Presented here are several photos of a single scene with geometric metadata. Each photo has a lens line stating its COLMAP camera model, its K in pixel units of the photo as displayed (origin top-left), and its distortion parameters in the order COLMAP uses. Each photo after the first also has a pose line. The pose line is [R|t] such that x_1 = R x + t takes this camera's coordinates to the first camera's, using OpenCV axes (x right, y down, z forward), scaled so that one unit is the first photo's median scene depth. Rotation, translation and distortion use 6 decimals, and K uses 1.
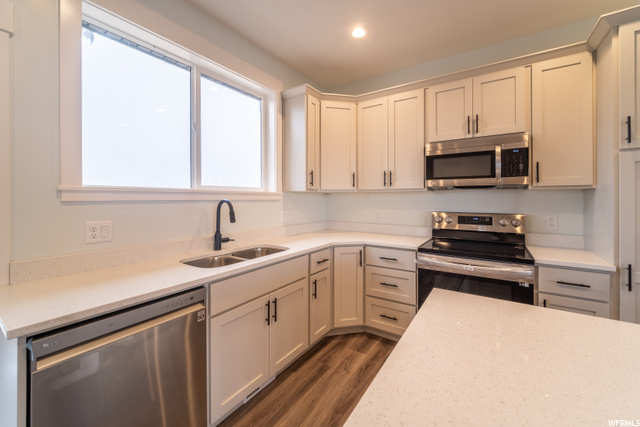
lens RADIAL K [[254.4, 0, 326.1], [0, 254.4, 197.4], [0, 0, 1]] dist [0.000711, 0.000219]
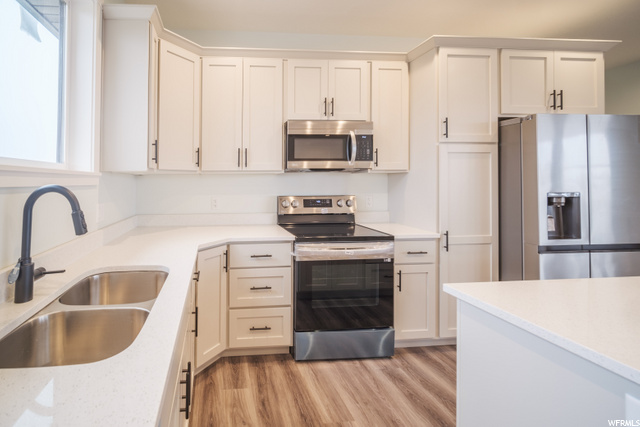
lens RADIAL K [[287.7, 0, 285.6], [0, 287.7, 176.2], [0, 0, 1]] dist [0.002004, -0.000040]
pose [[0.801290, 0.004807, 0.598256, -0.237909], [0.004454, 0.999892, -0.014000, -0.000084], [-0.598259, 0.013883, 0.801182, 0.209334]]
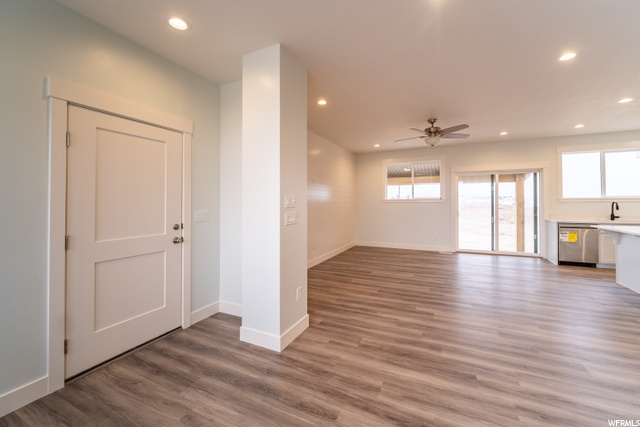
lens RADIAL K [[254.4, 0, 333.4], [0, 254.4, 199.1], [0, 0, 1]] dist [0.000711, 0.000219]
pose [[0.141271, -0.010550, -0.989915, 1.647980], [0.006843, 0.999930, -0.009681, -0.010860], [0.989947, -0.005406, 0.141333, -2.074871]]
